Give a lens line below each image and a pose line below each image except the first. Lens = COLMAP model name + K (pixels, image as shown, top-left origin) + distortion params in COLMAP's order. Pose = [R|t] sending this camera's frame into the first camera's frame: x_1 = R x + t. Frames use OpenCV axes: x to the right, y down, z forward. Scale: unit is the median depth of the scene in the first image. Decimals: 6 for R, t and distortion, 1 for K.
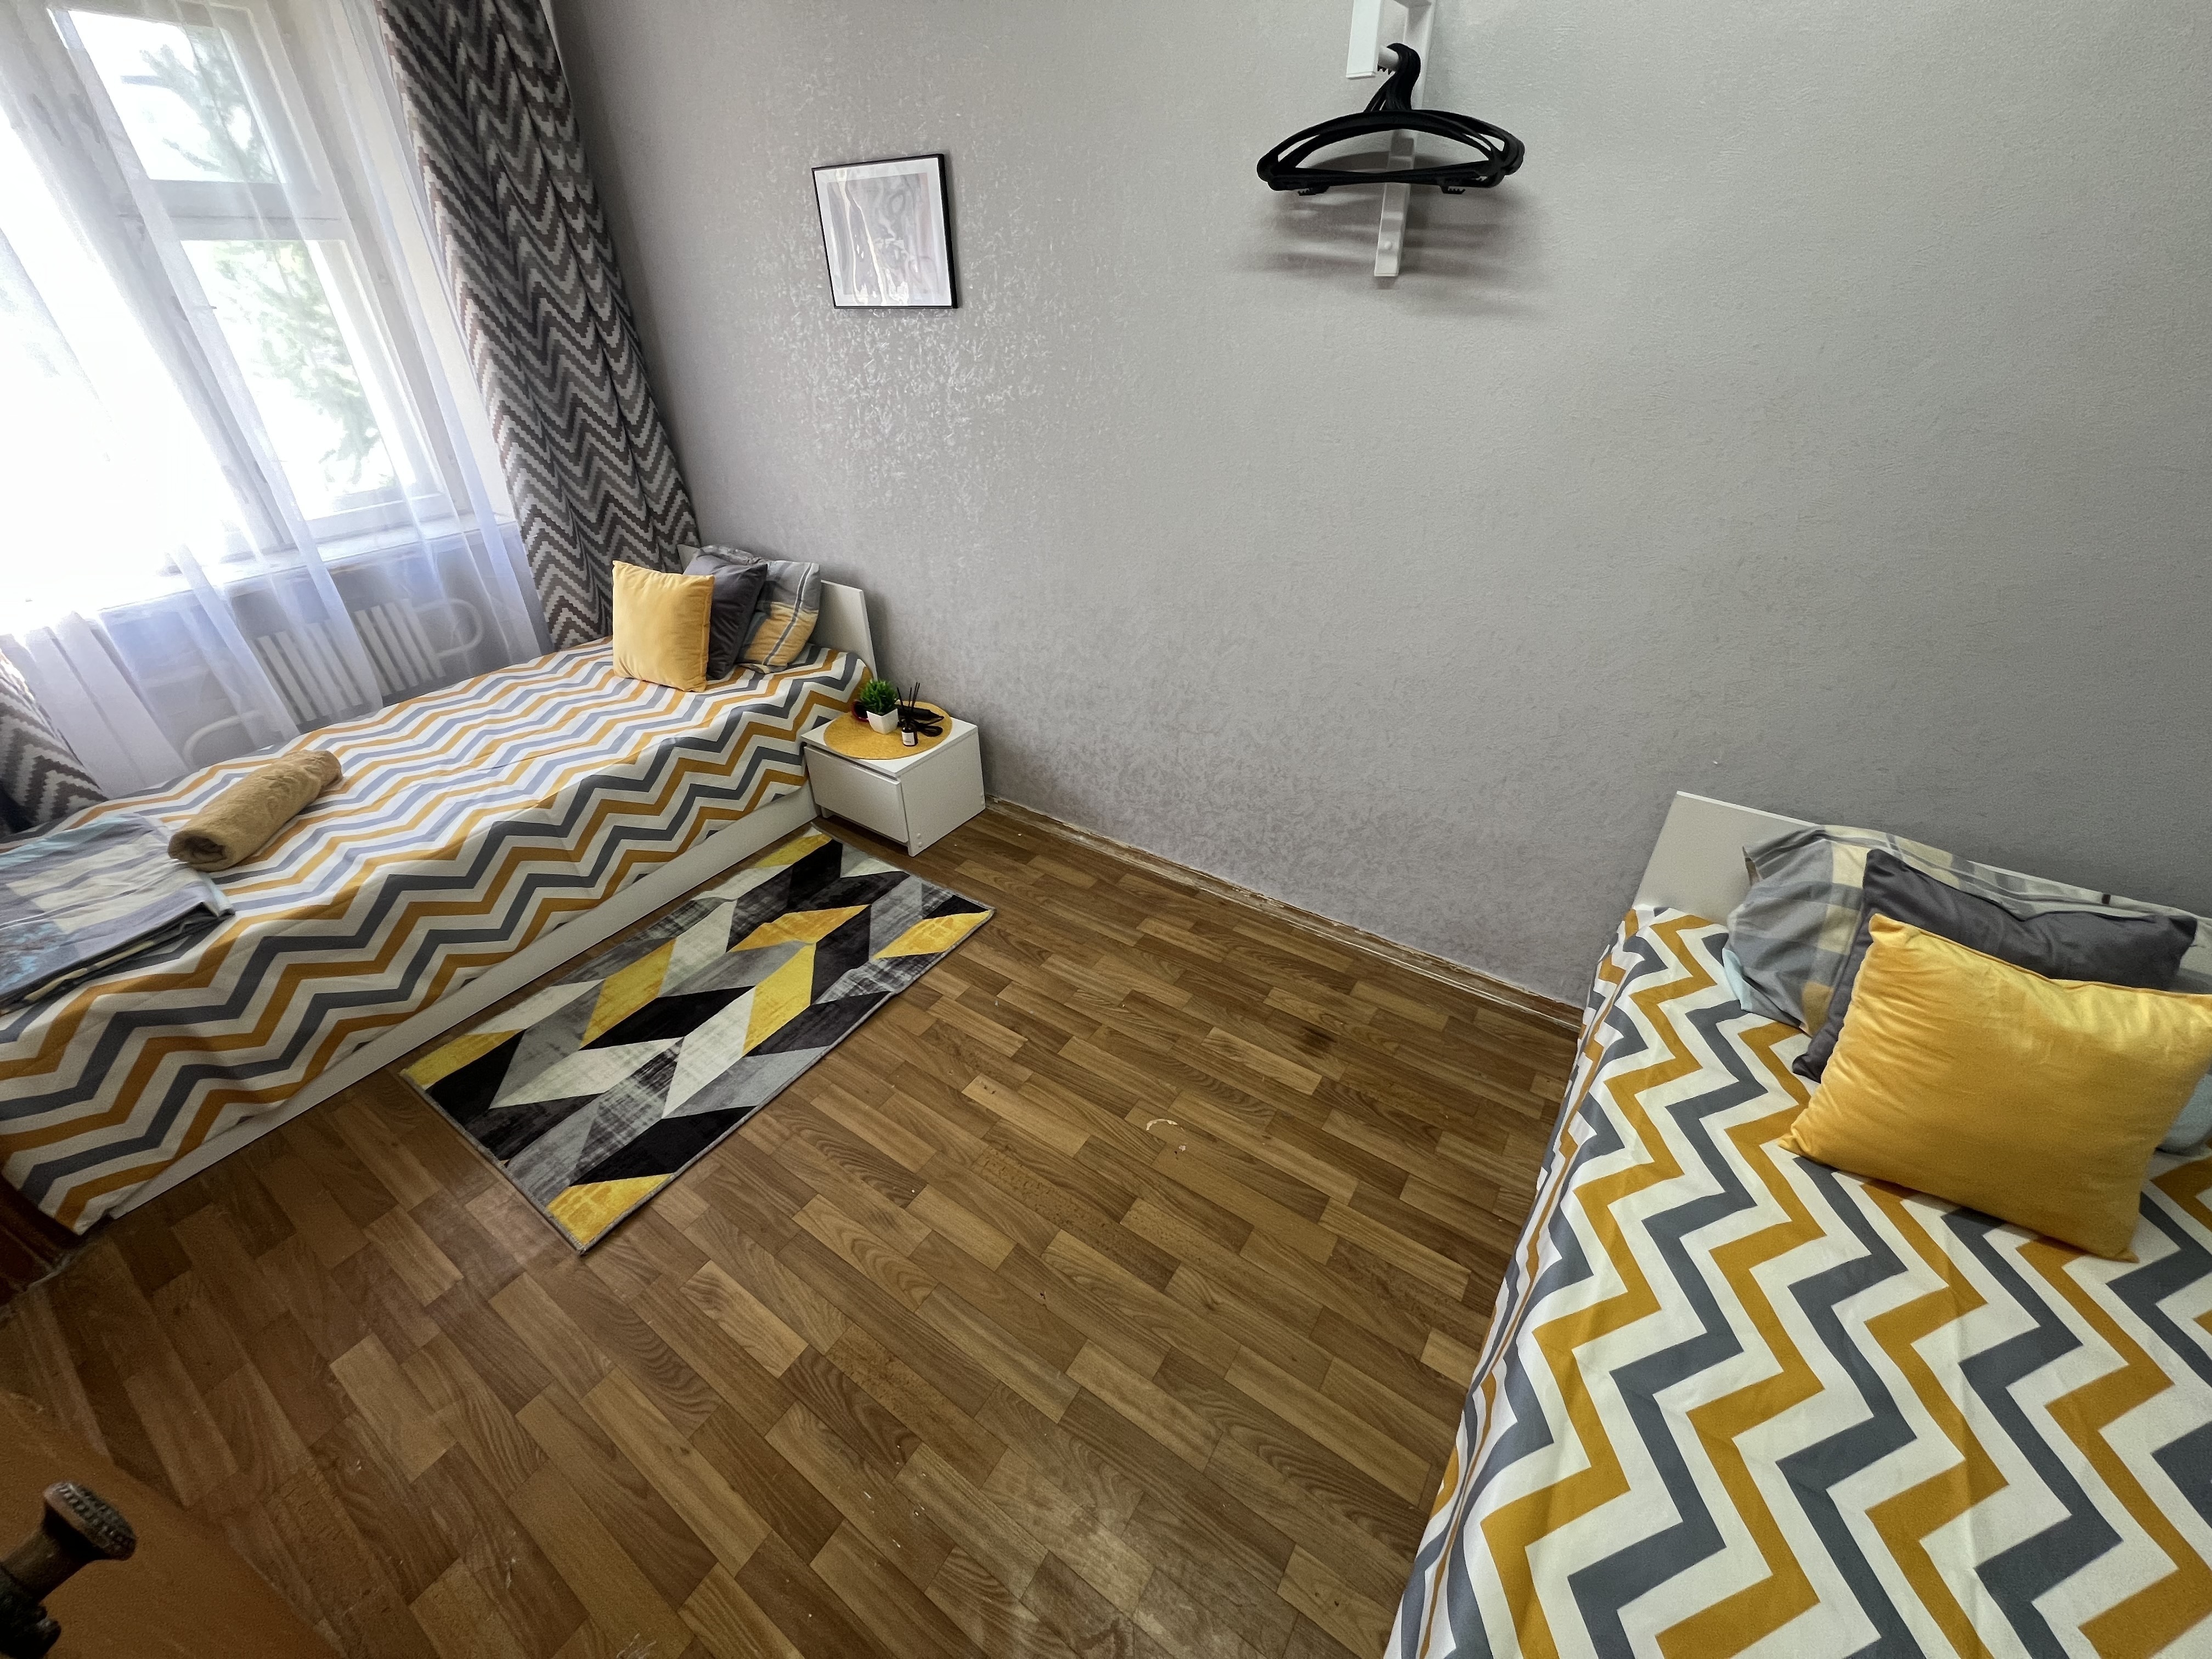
lens RADIAL K [[881.1, 0, 1106.3], [0, 881.1, 819.9], [0, 0, 1]] dist [-0.002759, -0.000076]
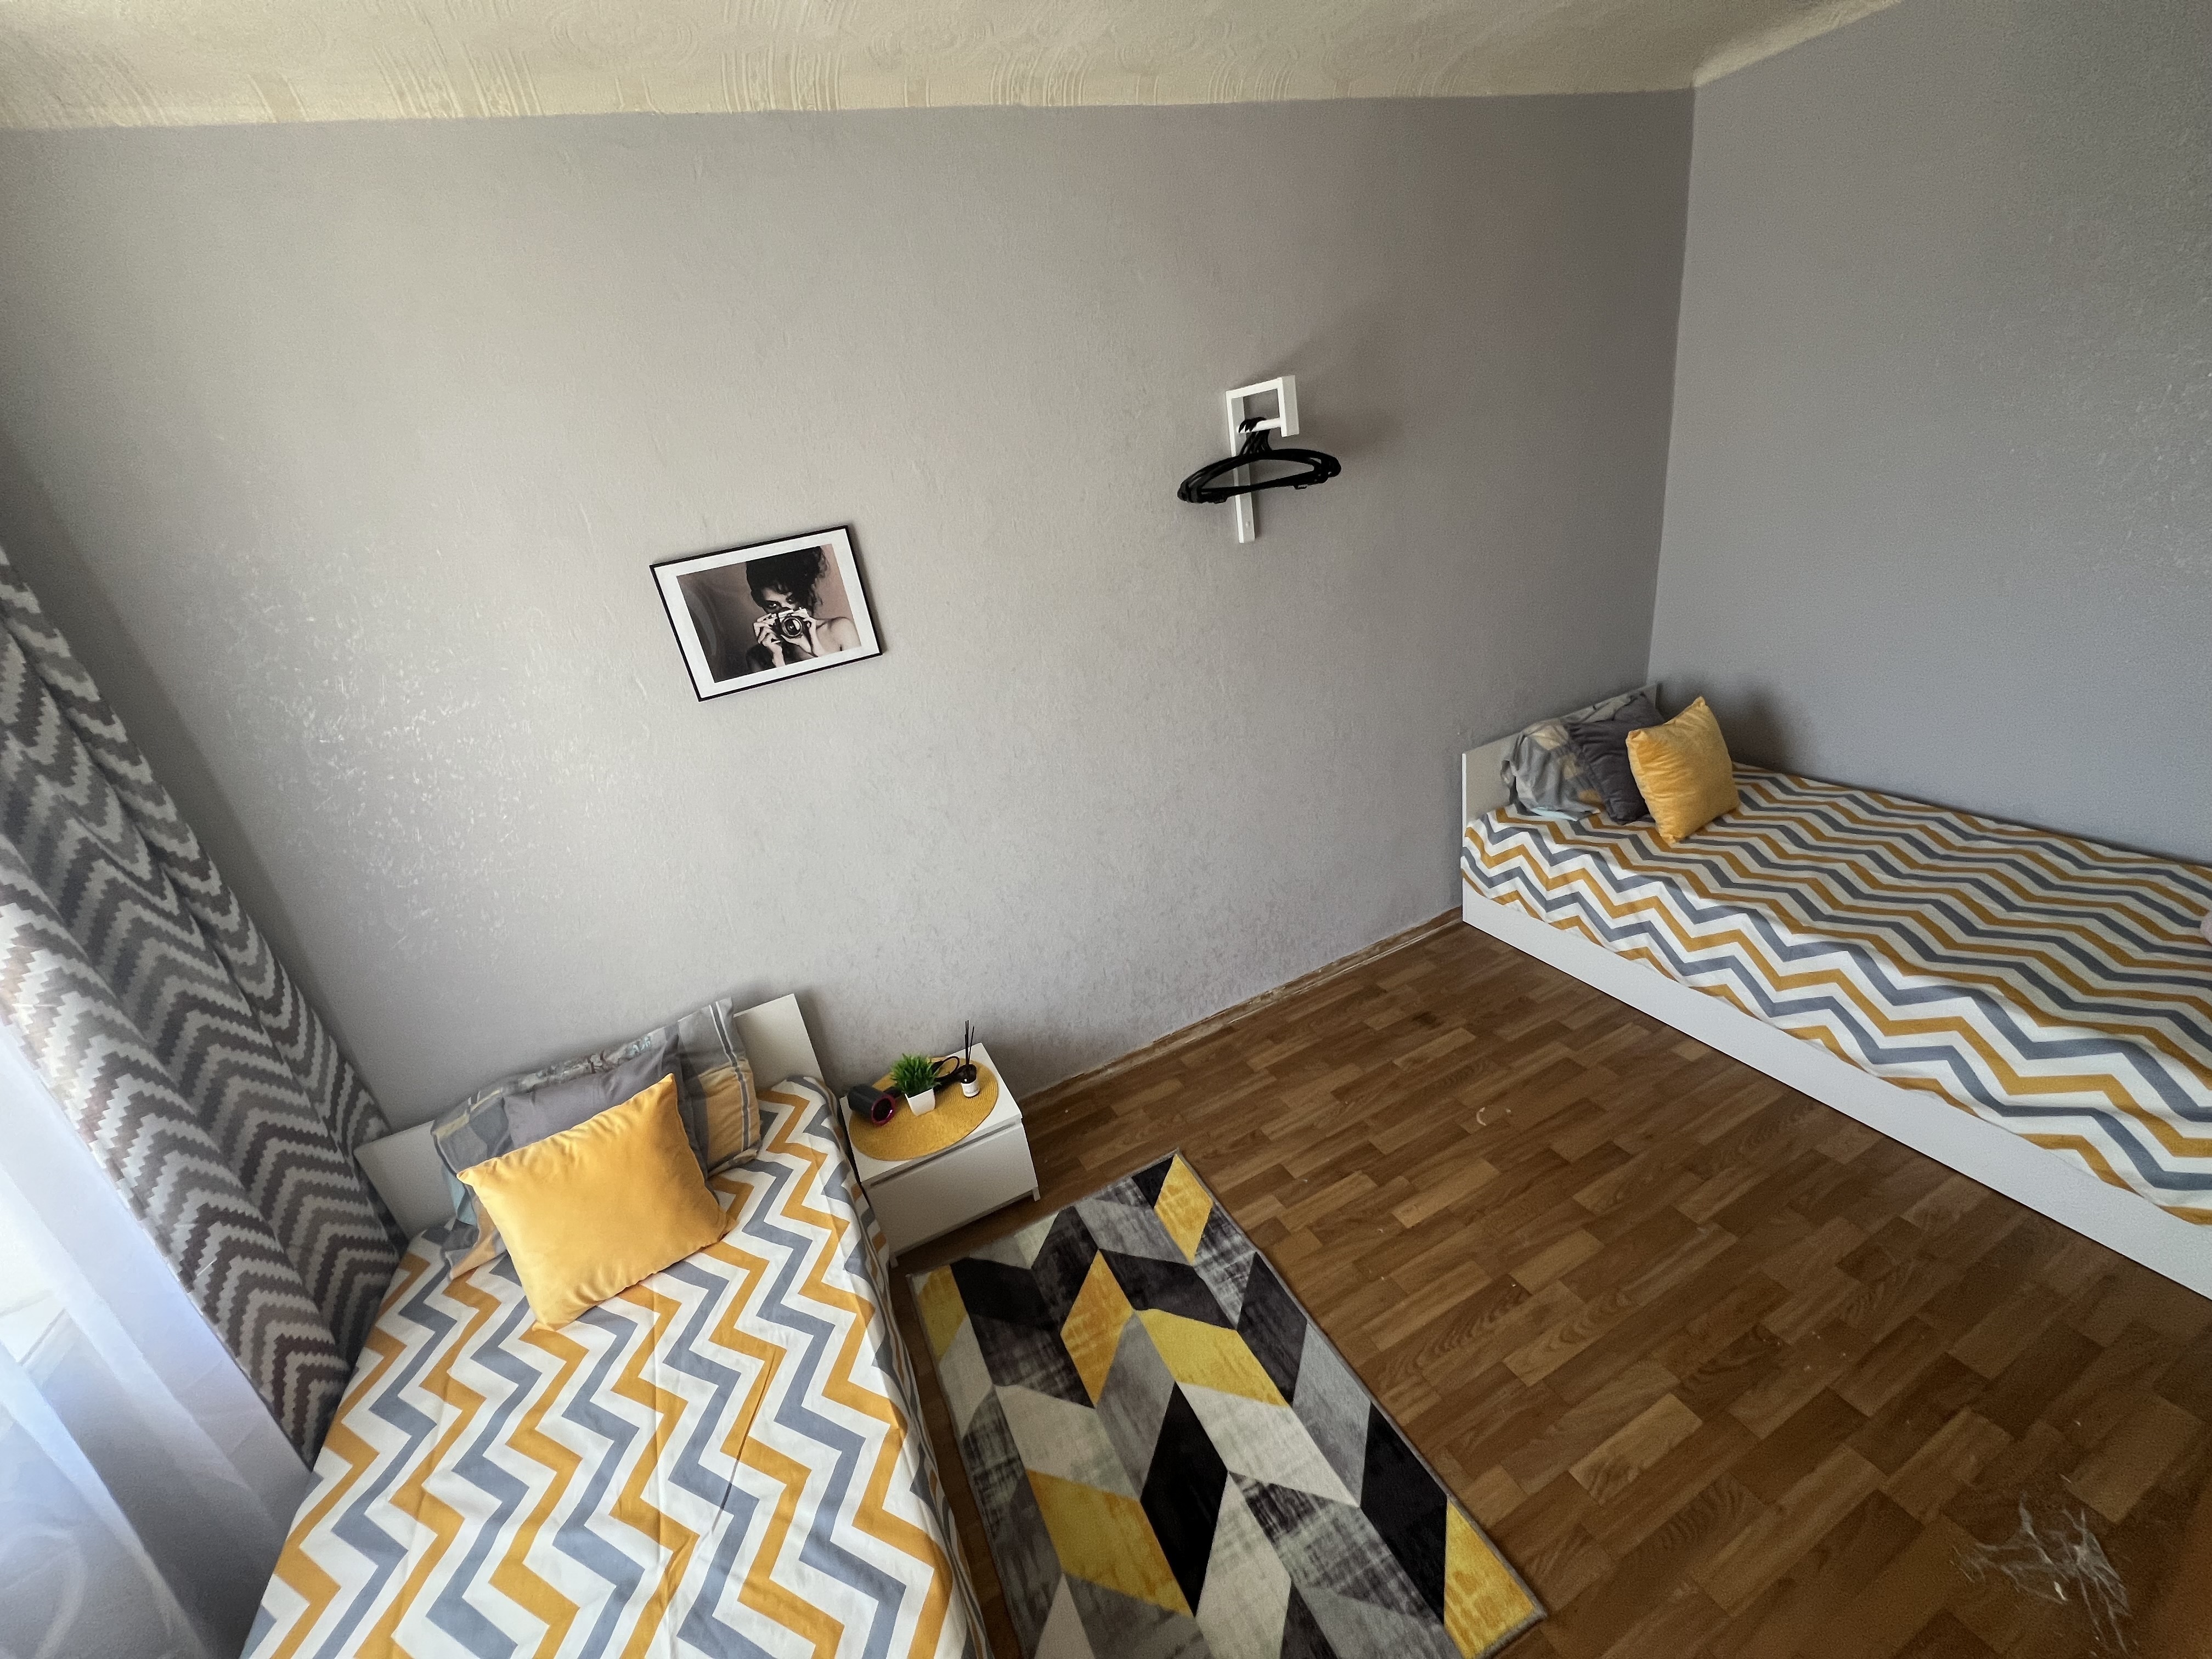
lens RADIAL K [[874.7, 0, 1105.4], [0, 874.7, 824.0], [0, 0, 1]] dist [-0.000706, -0.000800]
pose [[0.509370, -0.397977, 0.762992, -0.727914], [0.590824, 0.806376, 0.026175, -0.252588], [-0.625675, 0.437461, 0.645878, 0.240172]]
